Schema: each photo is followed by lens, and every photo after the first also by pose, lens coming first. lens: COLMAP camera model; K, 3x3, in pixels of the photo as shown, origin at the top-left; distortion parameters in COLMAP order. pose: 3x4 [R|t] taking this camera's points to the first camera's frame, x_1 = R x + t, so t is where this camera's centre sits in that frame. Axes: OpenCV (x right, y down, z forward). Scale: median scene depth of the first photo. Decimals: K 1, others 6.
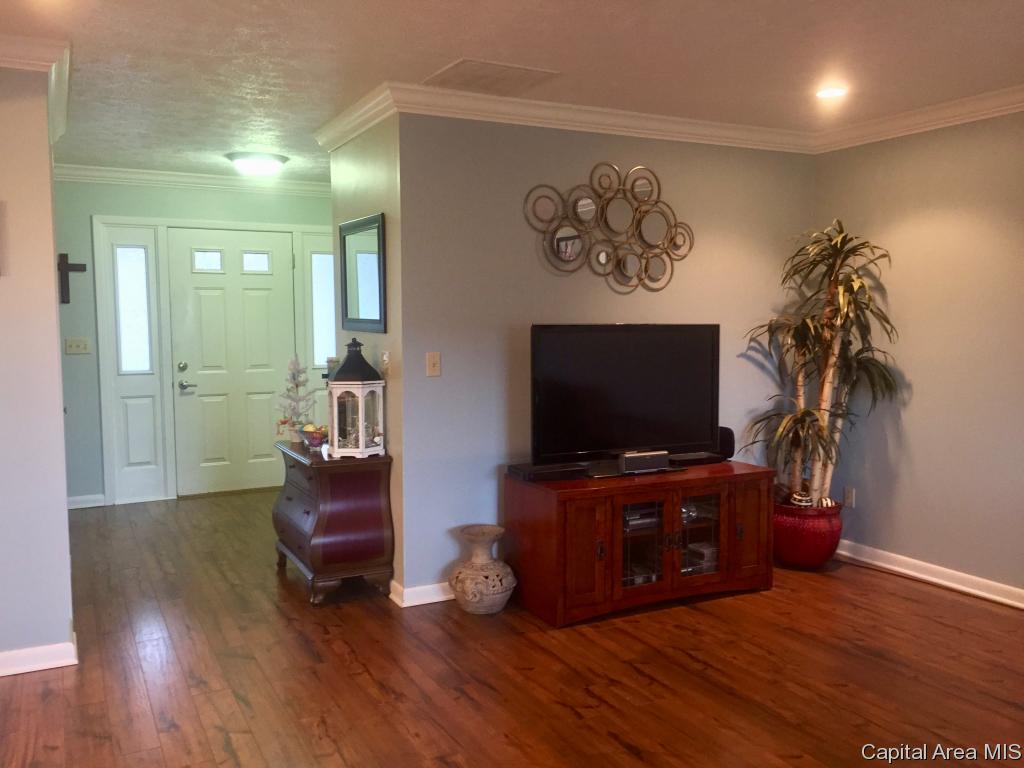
lens RADIAL K [[859.8, 0, 512.0], [0, 859.8, 384.0], [0, 0, 1]] dist [0.054102, -0.112539]
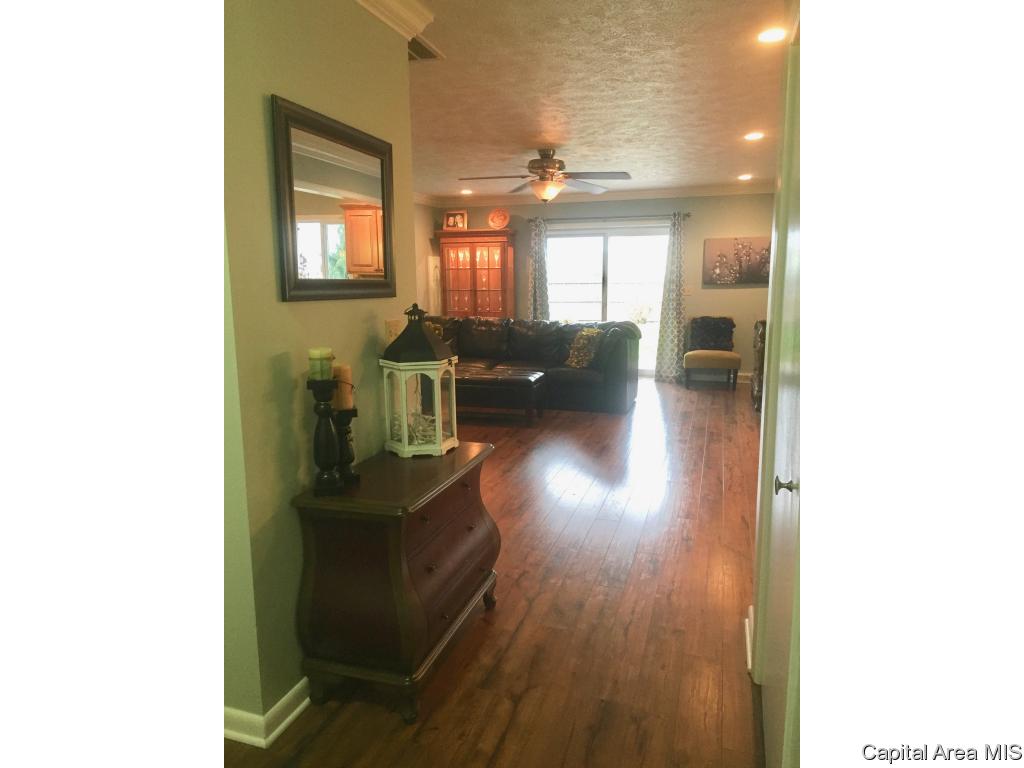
lens RADIAL K [[657.5, 0, 512.0], [0, 657.5, 384.0], [0, 0, 1]] dist [0.074840, -0.105172]
pose [[-0.702184, -0.108253, 0.703718, -0.661248], [0.063301, 0.974968, 0.213142, -0.100815], [-0.709176, 0.194211, -0.677755, 1.334651]]
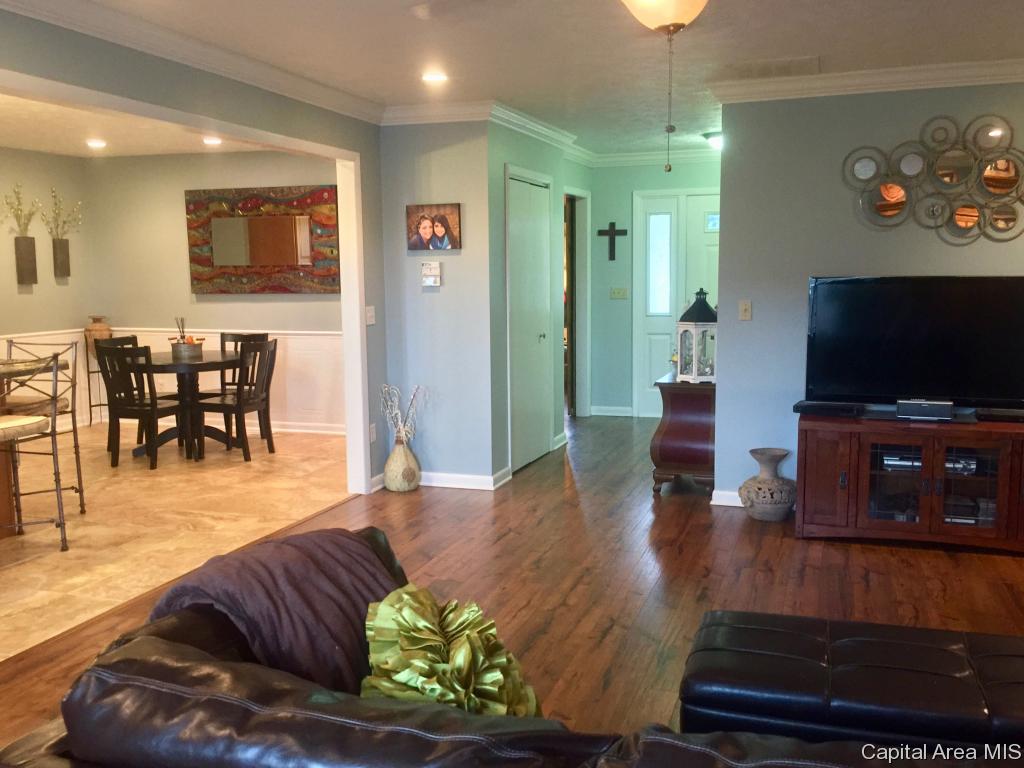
lens RADIAL K [[956.0, 0, 512.0], [0, 956.0, 384.0], [0, 0, 1]] dist [0.005147, -0.001303]
pose [[0.683782, 0.080255, -0.725260, 0.644005], [-0.046701, 0.996709, 0.066263, 0.006401], [0.728190, -0.011439, 0.685279, -0.149816]]
